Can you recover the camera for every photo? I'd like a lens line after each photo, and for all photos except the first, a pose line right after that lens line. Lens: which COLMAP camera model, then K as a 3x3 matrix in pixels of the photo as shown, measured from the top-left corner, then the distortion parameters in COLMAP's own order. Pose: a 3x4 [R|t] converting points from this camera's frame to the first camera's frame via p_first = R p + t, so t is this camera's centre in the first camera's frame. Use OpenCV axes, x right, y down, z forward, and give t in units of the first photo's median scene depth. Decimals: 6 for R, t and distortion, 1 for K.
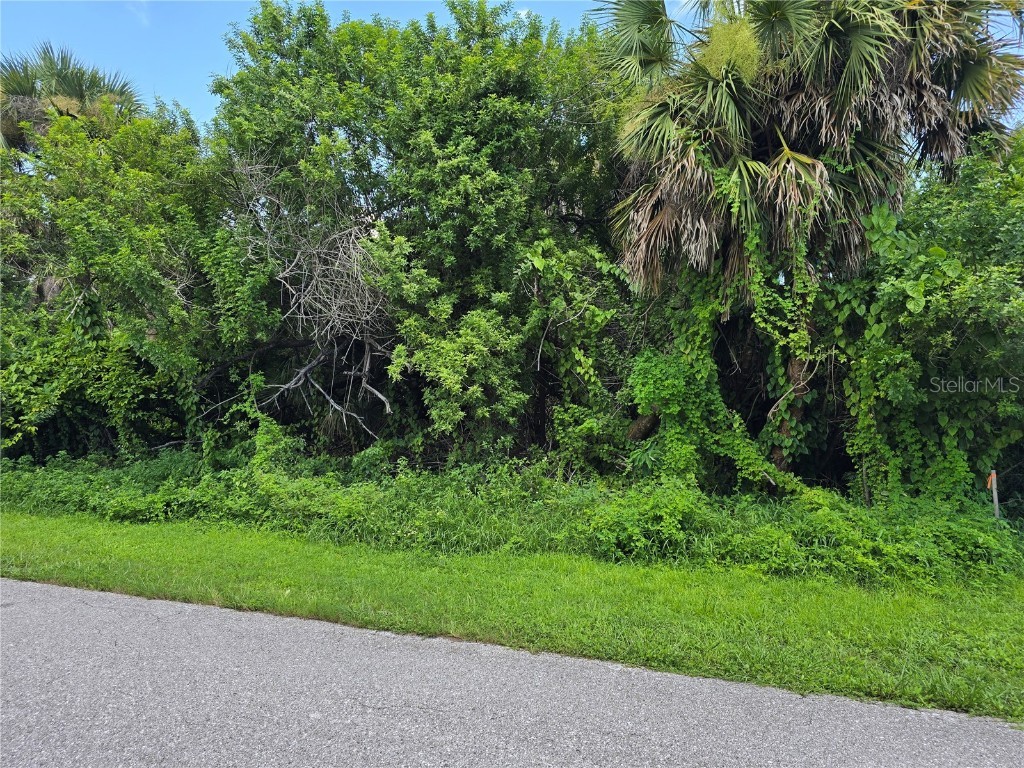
lens RADIAL K [[692.4, 0, 519.1], [0, 692.4, 388.1], [0, 0, 1]] dist [0.046160, -0.045209]
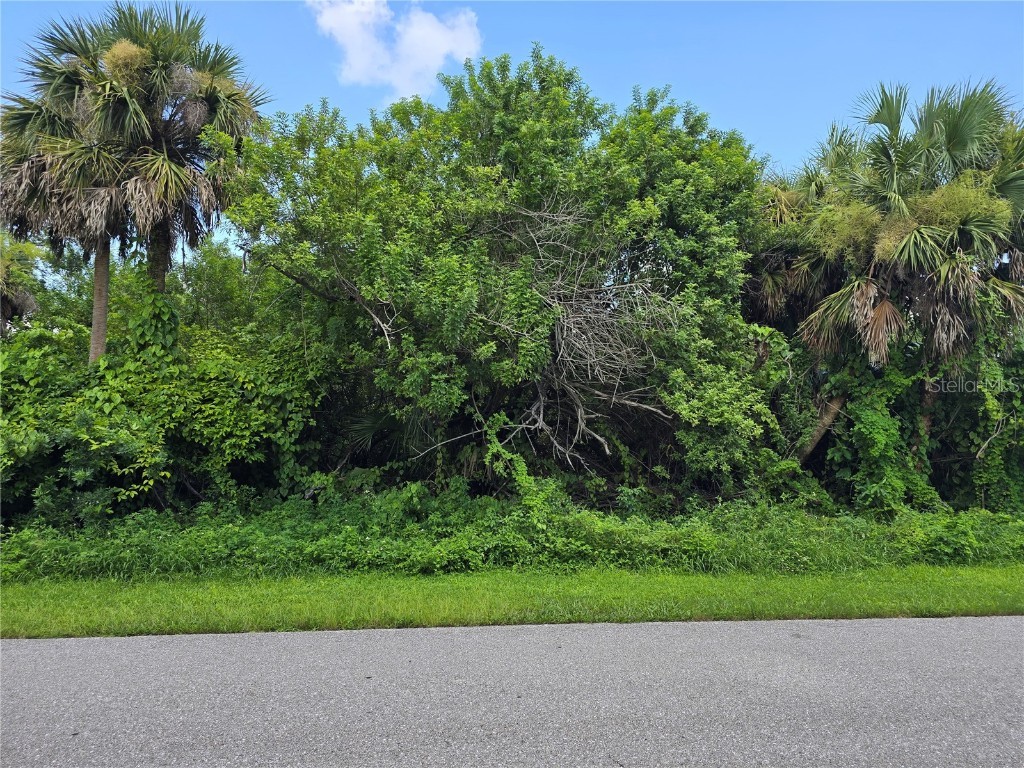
lens RADIAL K [[691.1, 0, 543.6], [0, 691.1, 372.5], [0, 0, 1]] dist [0.055028, -0.053667]
pose [[0.874661, 0.059654, 0.481051, -0.902732], [-0.017683, 0.995665, -0.091319, 0.011059], [-0.484413, 0.071366, 0.871924, 0.133771]]
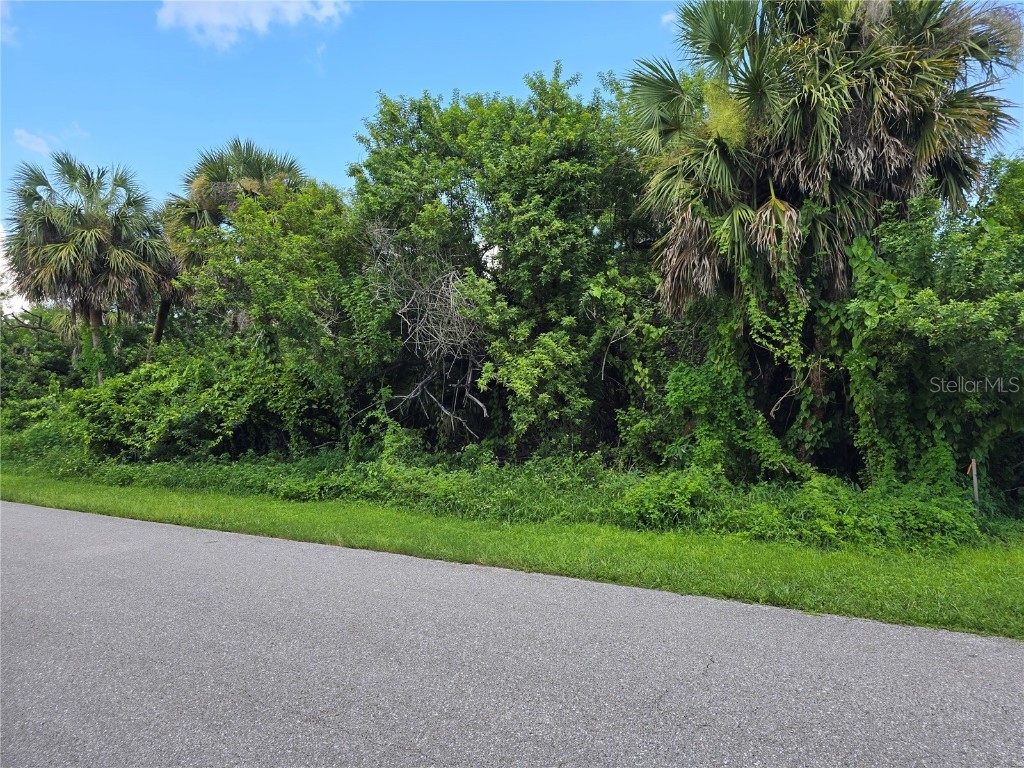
lens RADIAL K [[689.5, 0, 530.5], [0, 689.5, 378.9], [0, 0, 1]] dist [0.054062, -0.052113]
pose [[0.979927, -0.023544, -0.197959, 0.153288], [0.019060, 0.999517, -0.024526, -0.000188], [0.198441, 0.020260, 0.979903, -0.216514]]
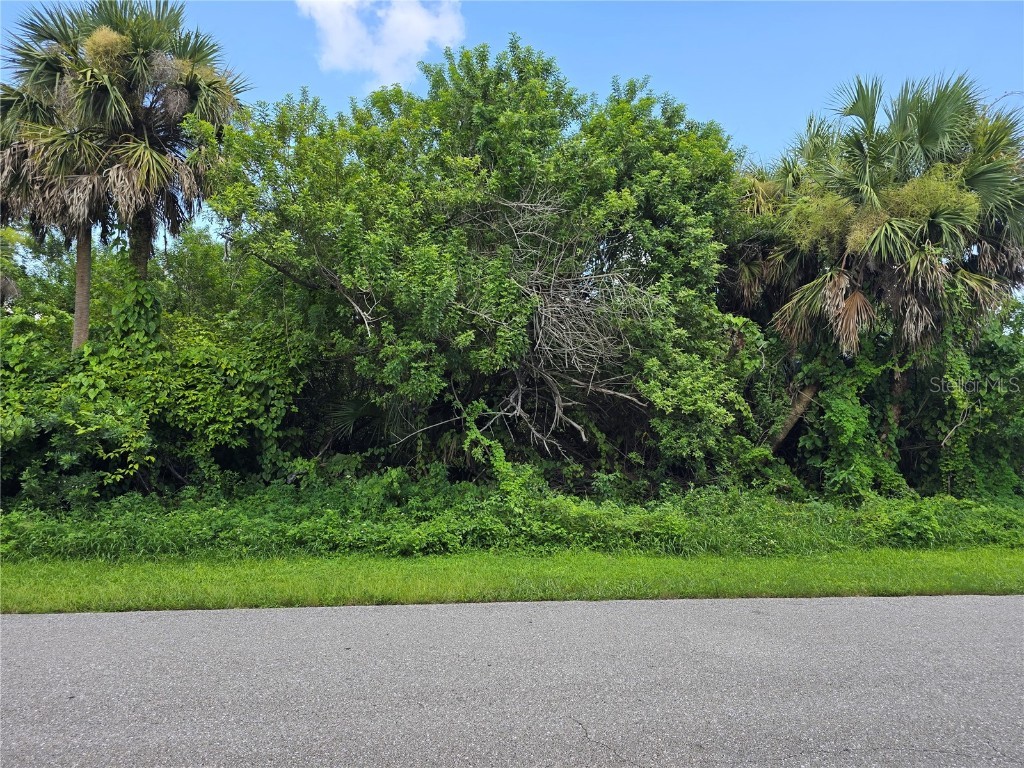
lens RADIAL K [[689.5, 0, 530.5], [0, 689.5, 378.9], [0, 0, 1]] dist [0.054062, -0.052113]
pose [[0.871187, 0.050670, 0.488329, -0.905610], [-0.021437, 0.997637, -0.065272, 0.012576], [-0.490483, 0.046396, 0.870215, 0.113103]]
